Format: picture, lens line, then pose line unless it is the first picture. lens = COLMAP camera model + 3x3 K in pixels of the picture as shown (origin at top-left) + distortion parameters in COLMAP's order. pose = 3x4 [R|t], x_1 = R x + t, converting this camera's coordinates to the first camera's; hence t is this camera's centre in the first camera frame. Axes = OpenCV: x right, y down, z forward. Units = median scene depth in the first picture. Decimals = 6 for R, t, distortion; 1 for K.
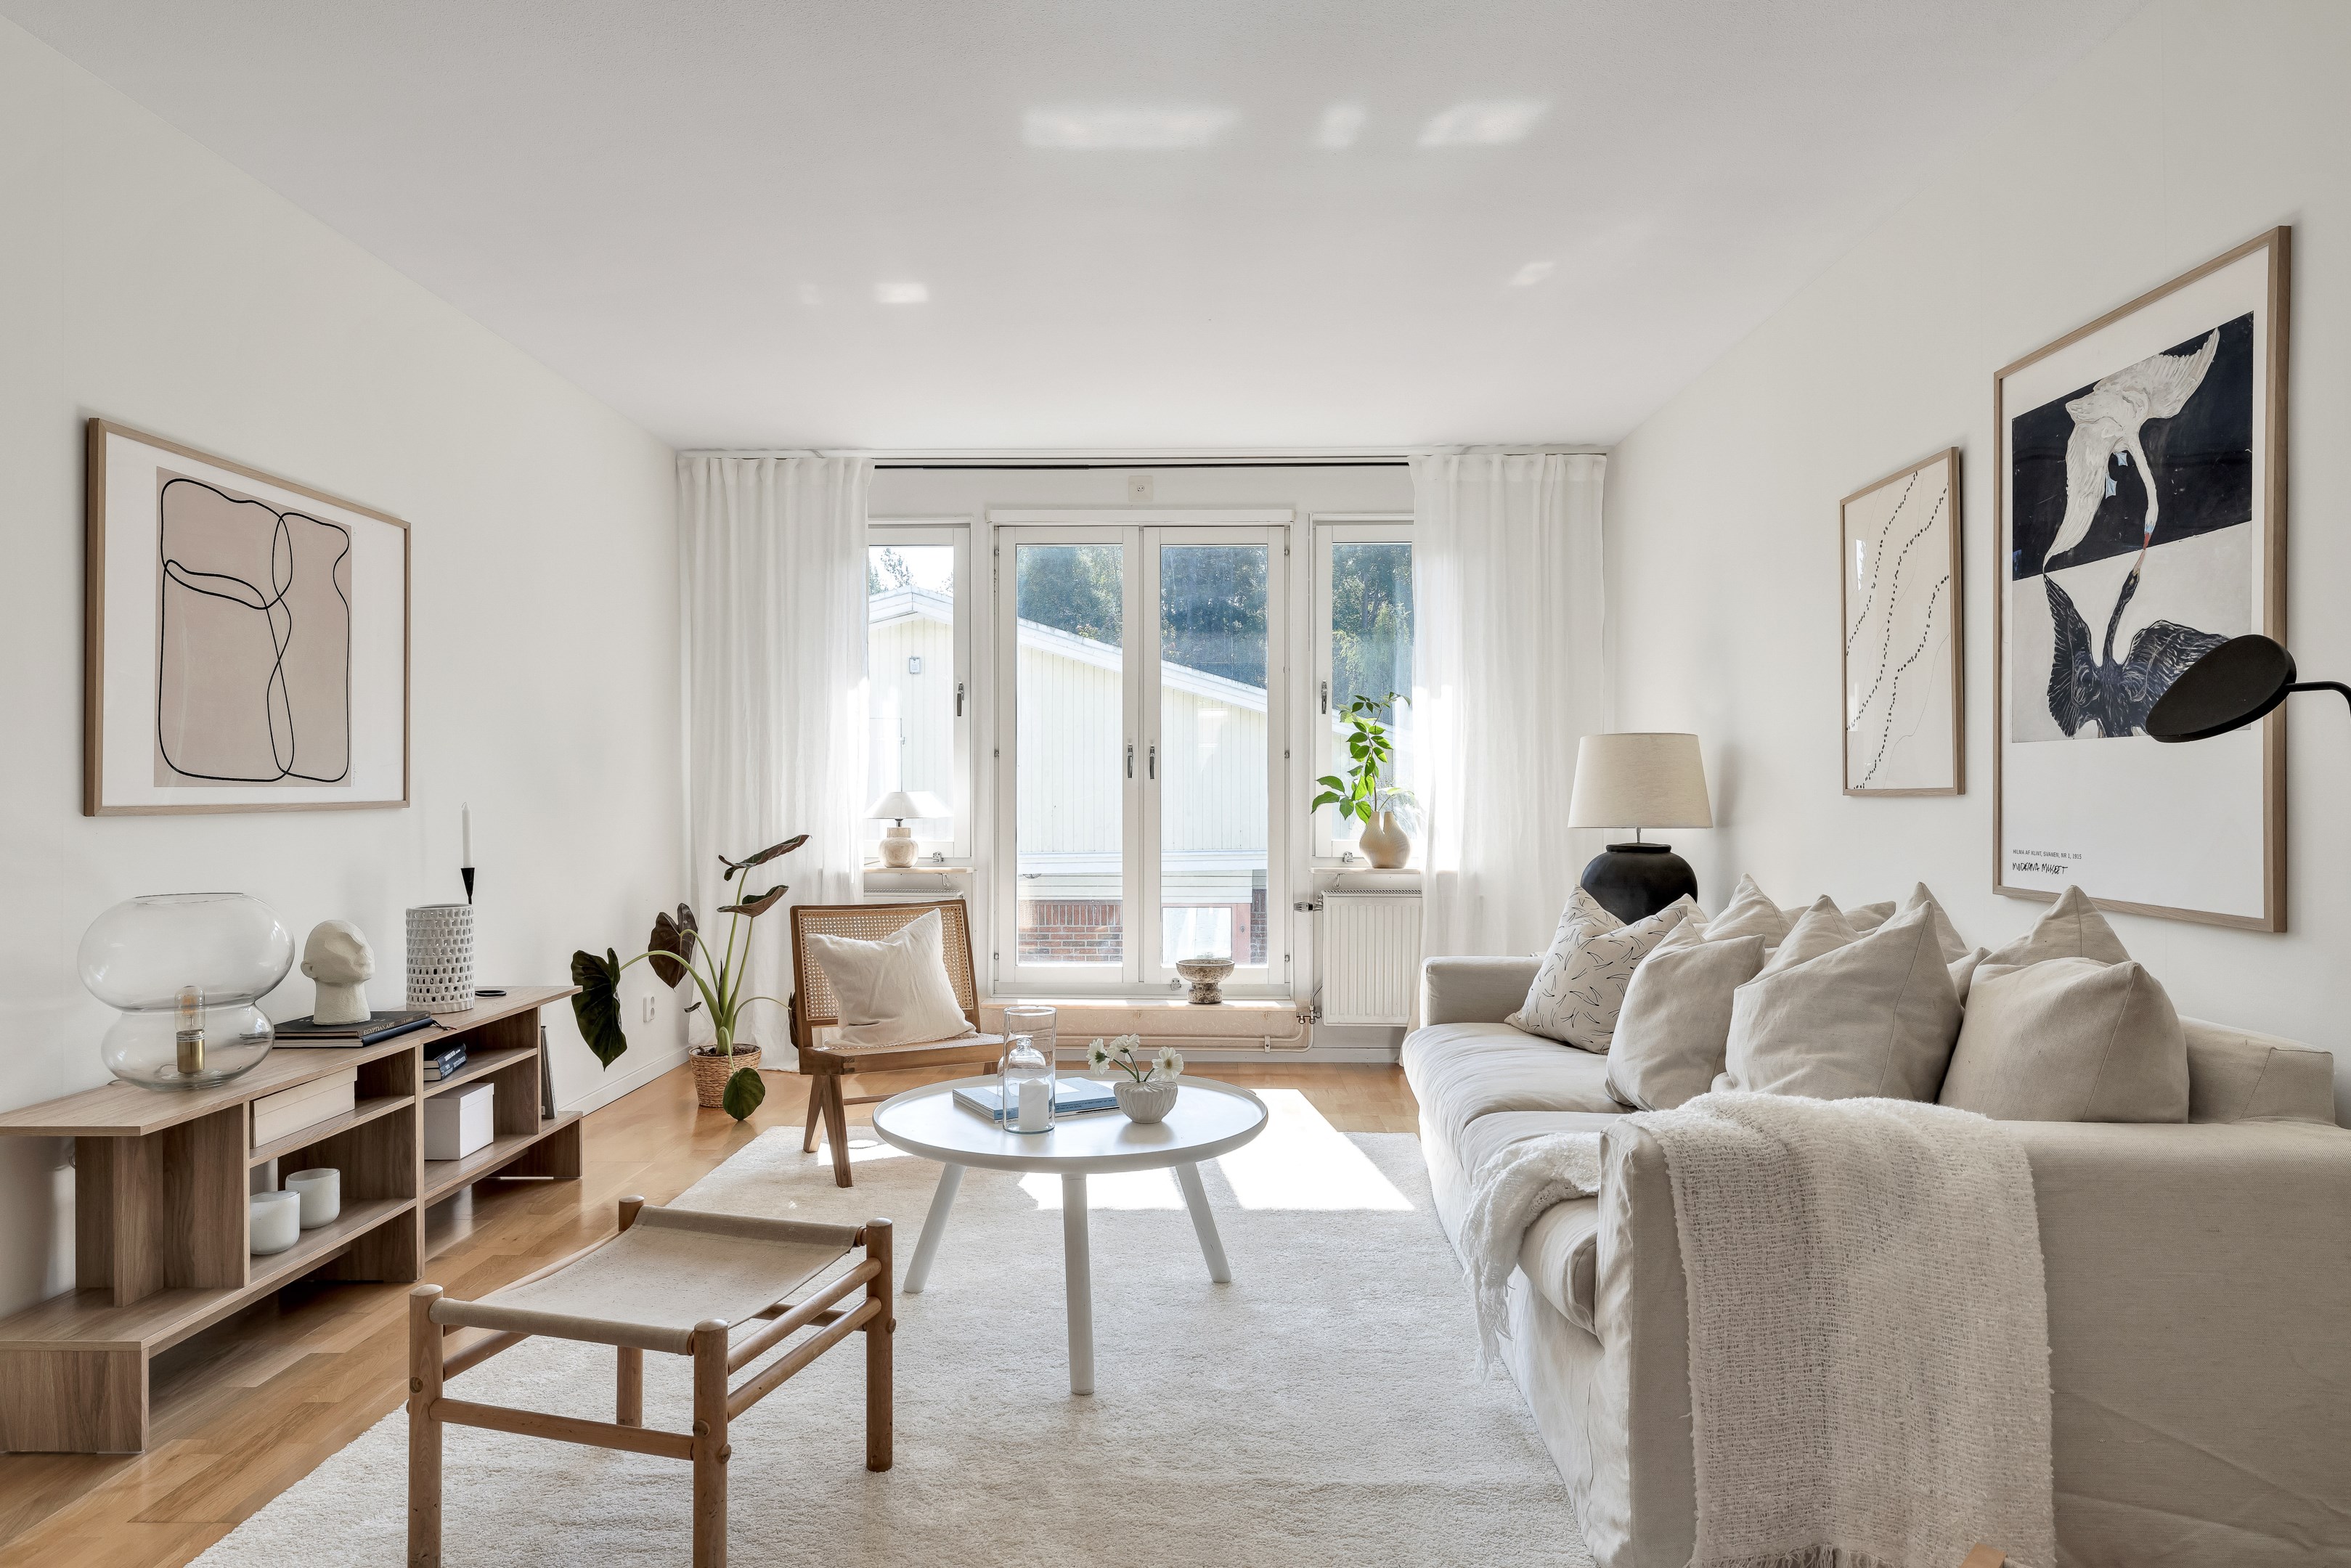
lens RADIAL K [[1431.8, 0, 1167.7], [0, 1431.8, 784.4], [0, 0, 1]] dist [-0.008596, -0.000690]
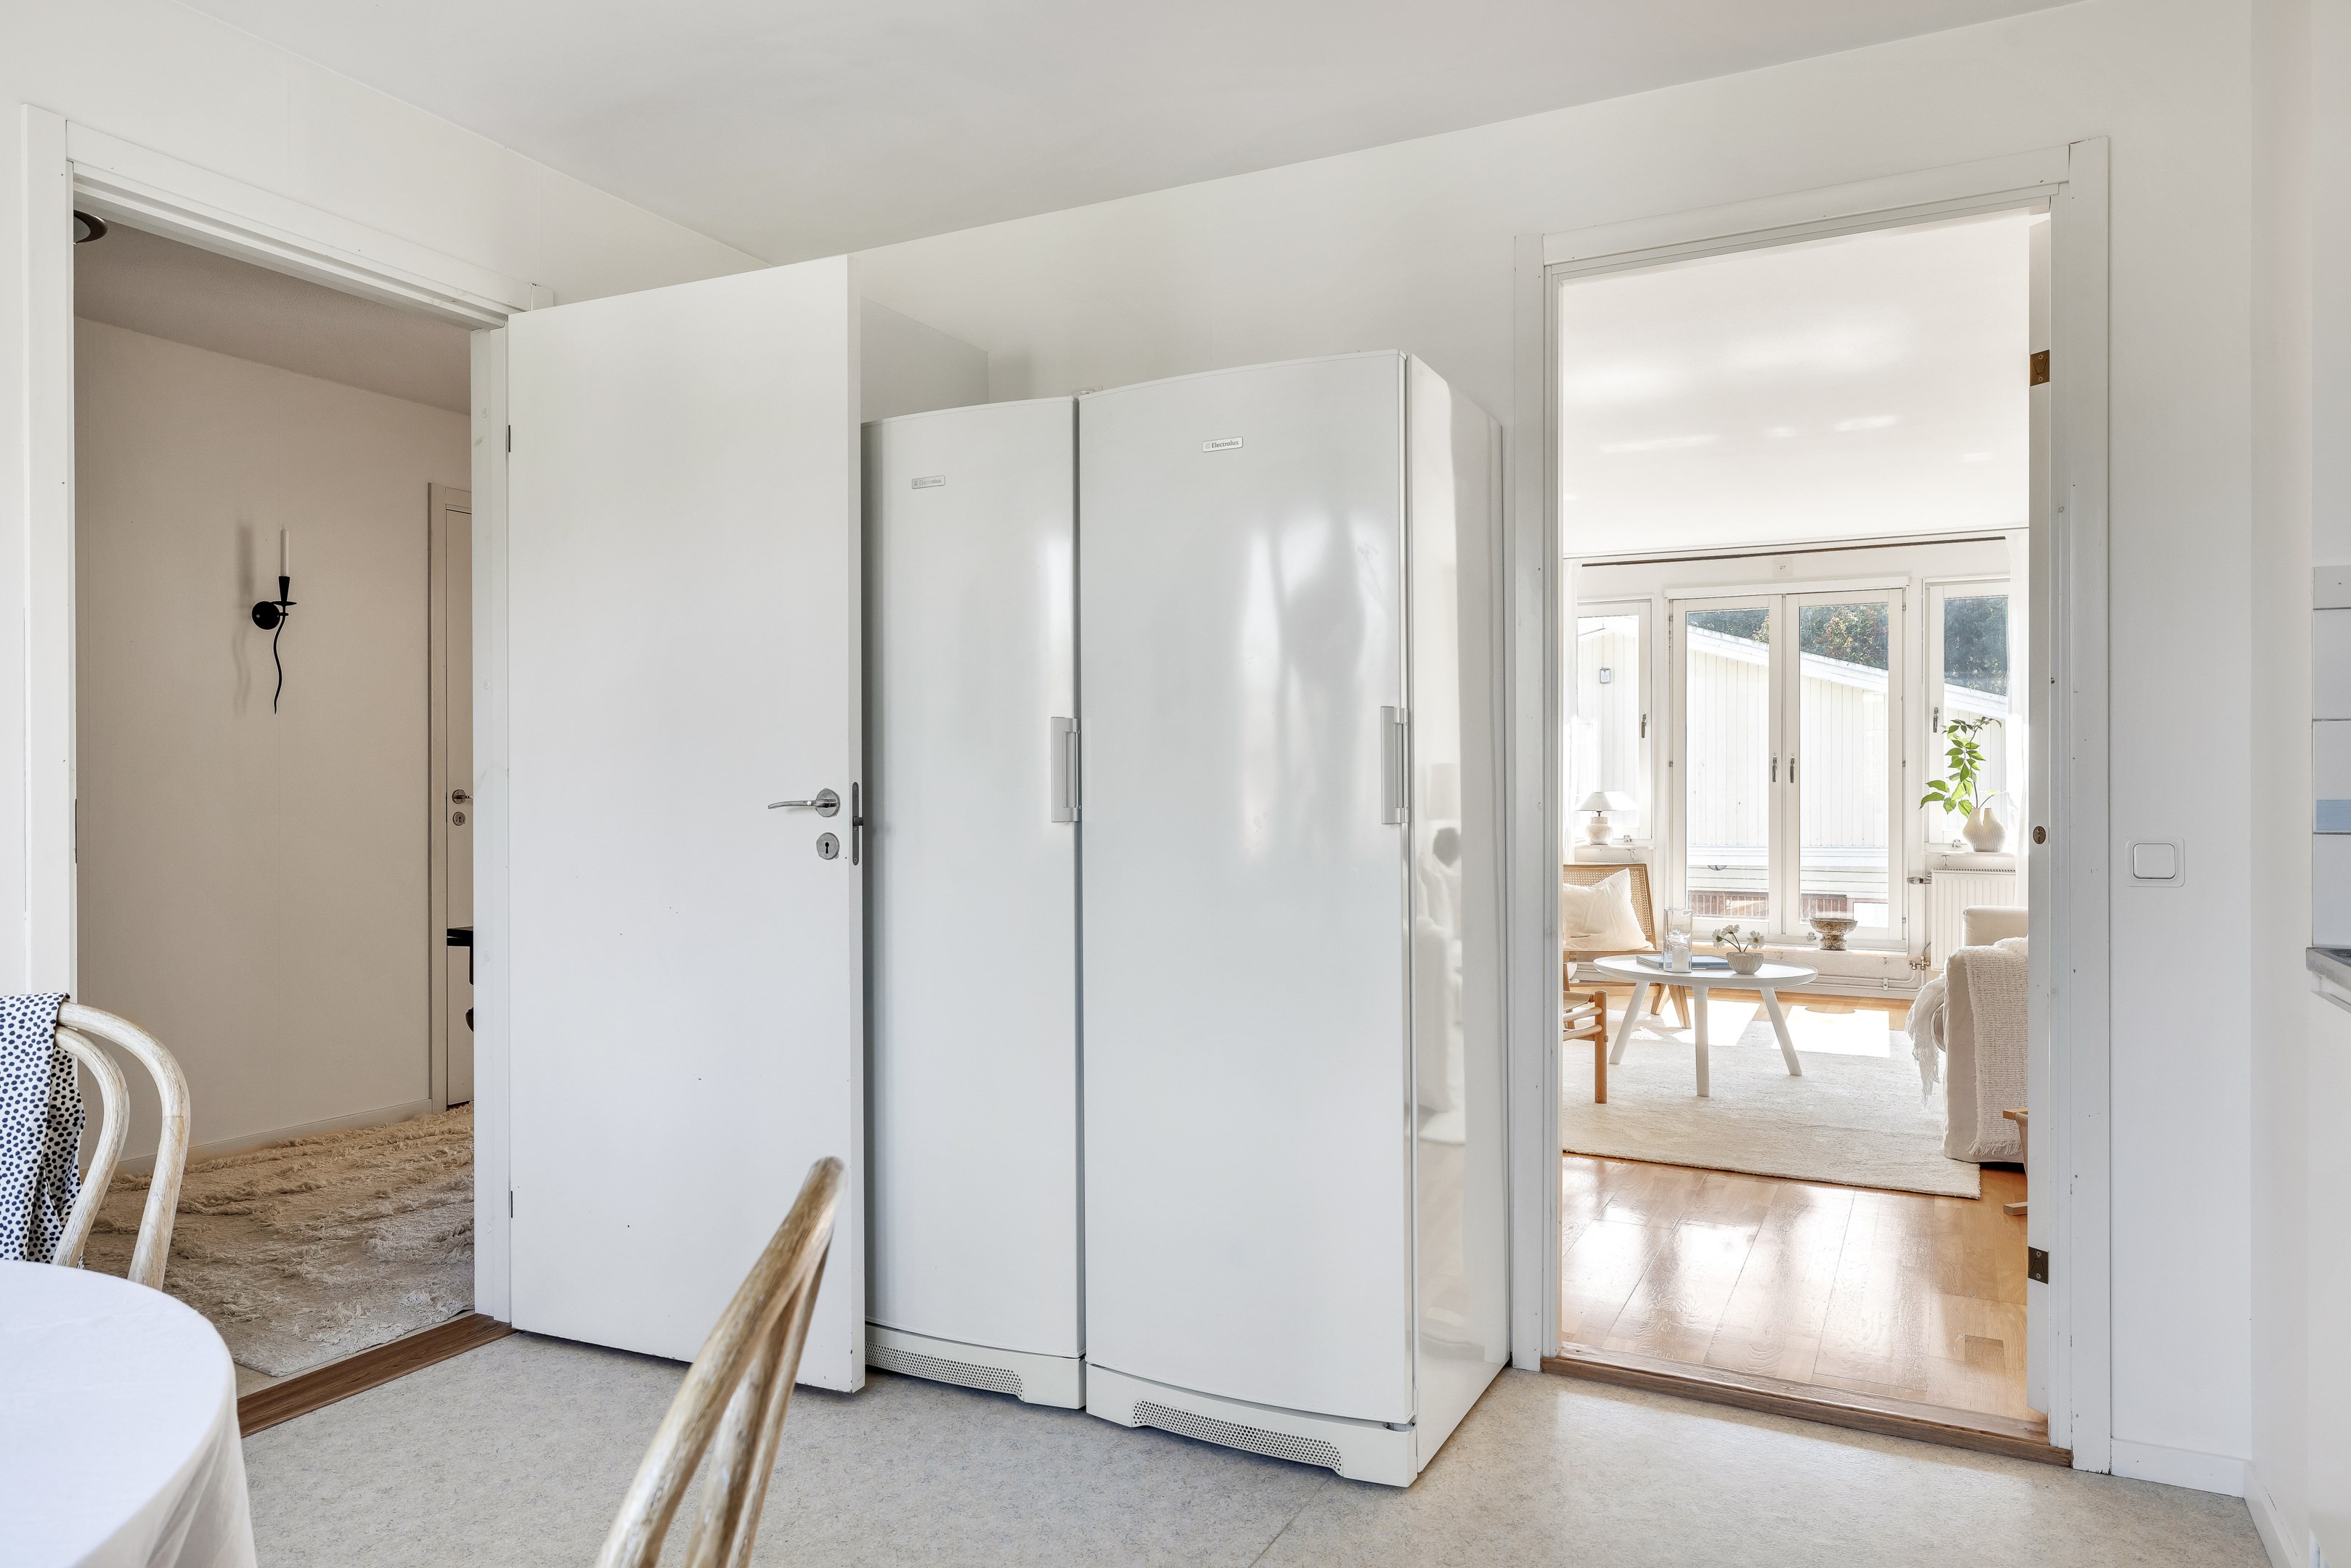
lens RADIAL K [[1511.1, 0, 1180.1], [0, 1511.1, 788.9], [0, 0, 1]] dist [0.002603, 0.001409]
pose [[0.902326, 0.000844, -0.431054, 0.150648], [0.001618, 0.999984, 0.005345, -0.011852], [0.431052, -0.005520, 0.902310, -0.956855]]
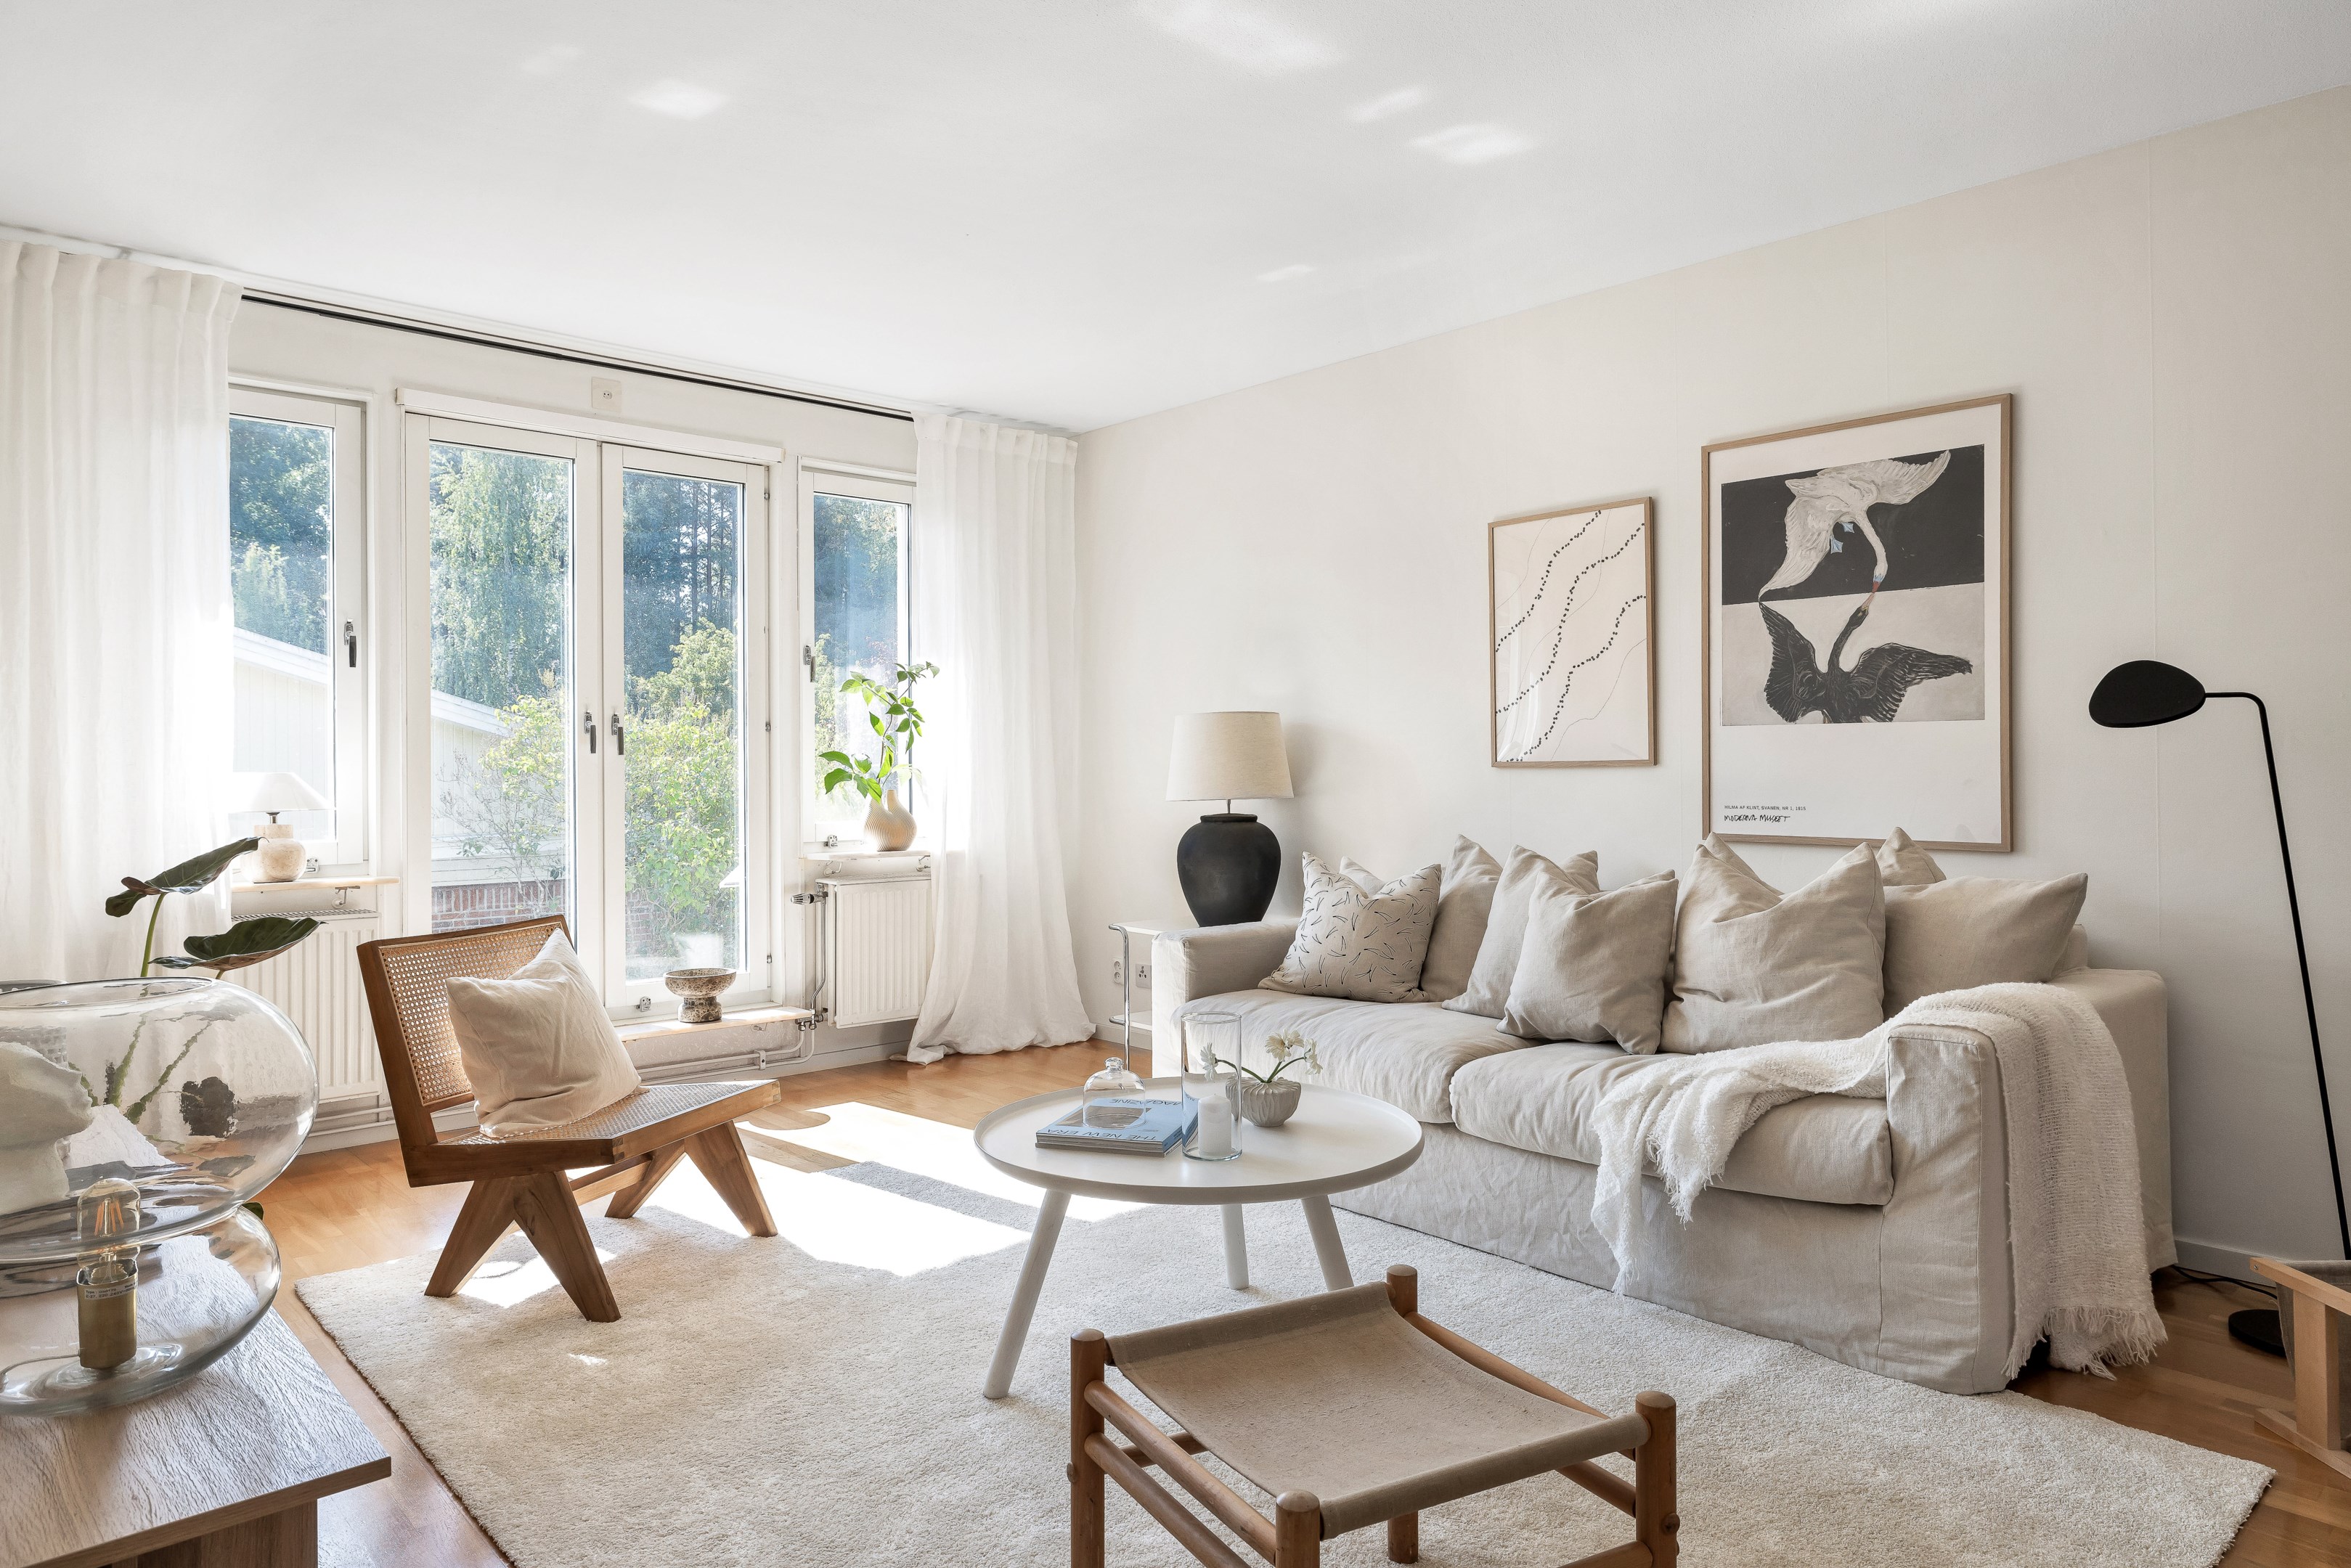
lens RADIAL K [[1464.4, 0, 1210.4], [0, 1464.4, 748.7], [0, 0, 1]] dist [0.005859, 0.007157]
pose [[0.719838, 0.001866, 0.694140, -0.632511], [0.003939, 0.999969, -0.006773, -0.000295], [-0.694131, 0.007610, 0.719808, 0.308234]]
